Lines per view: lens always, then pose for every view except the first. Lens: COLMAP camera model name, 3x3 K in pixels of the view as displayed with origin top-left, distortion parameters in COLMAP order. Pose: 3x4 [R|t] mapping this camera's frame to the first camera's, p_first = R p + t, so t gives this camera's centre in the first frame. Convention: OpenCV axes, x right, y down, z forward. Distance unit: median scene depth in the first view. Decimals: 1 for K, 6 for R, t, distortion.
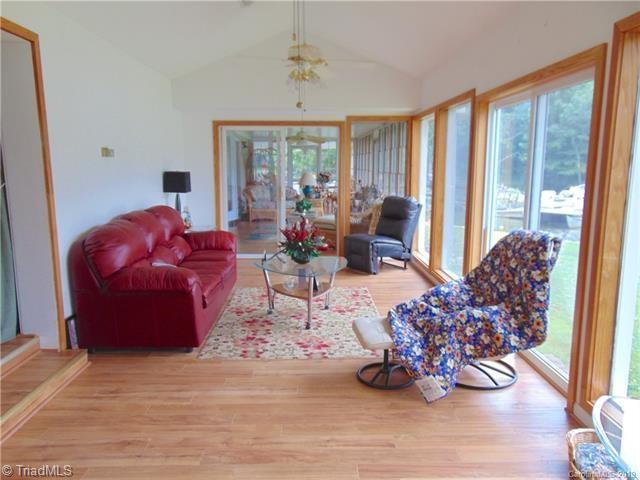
lens RADIAL K [[474.4, 0, 318.8], [0, 474.4, 241.8], [0, 0, 1]] dist [-0.012146, 0.006443]
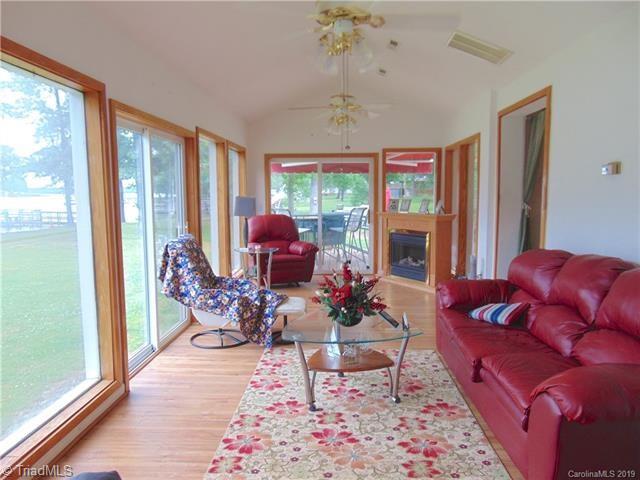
lens RADIAL K [[474.4, 0, 317.4], [0, 474.4, 240.2], [0, 0, 1]] dist [-0.012146, 0.006443]
pose [[-0.997984, -0.005357, 0.063232, -0.030876], [0.012048, 0.962309, 0.271691, -0.264914], [-0.062304, 0.271905, -0.960305, 1.614858]]
